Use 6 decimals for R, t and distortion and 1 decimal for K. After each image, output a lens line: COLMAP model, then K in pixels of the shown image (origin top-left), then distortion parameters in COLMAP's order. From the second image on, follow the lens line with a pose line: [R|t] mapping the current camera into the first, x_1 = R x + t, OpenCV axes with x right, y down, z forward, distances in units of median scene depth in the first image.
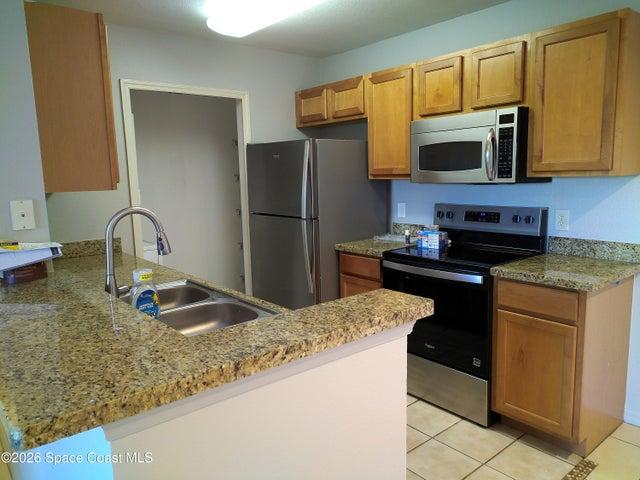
lens RADIAL K [[479.6, 0, 320.0], [0, 479.6, 240.0], [0, 0, 1]] dist [0.036575, -0.003572]
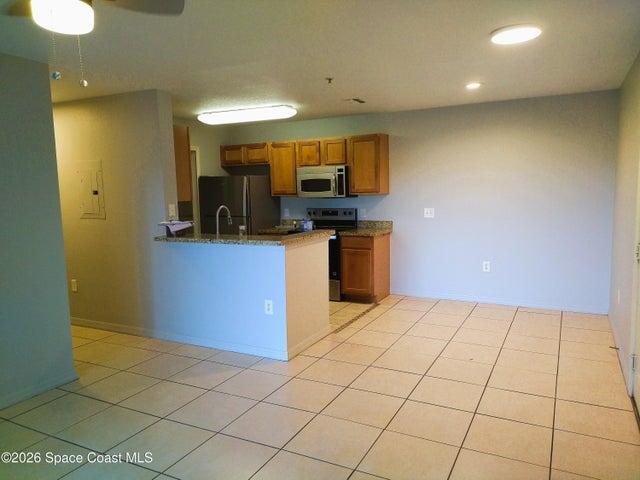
lens RADIAL K [[479.6, 0, 320.0], [0, 479.6, 240.0], [0, 0, 1]] dist [0.036575, -0.003572]
pose [[0.922907, -0.039427, 0.382998, -0.567739], [0.054759, 0.998072, -0.029209, 0.140971], [-0.381108, 0.047930, 0.923287, -1.023426]]
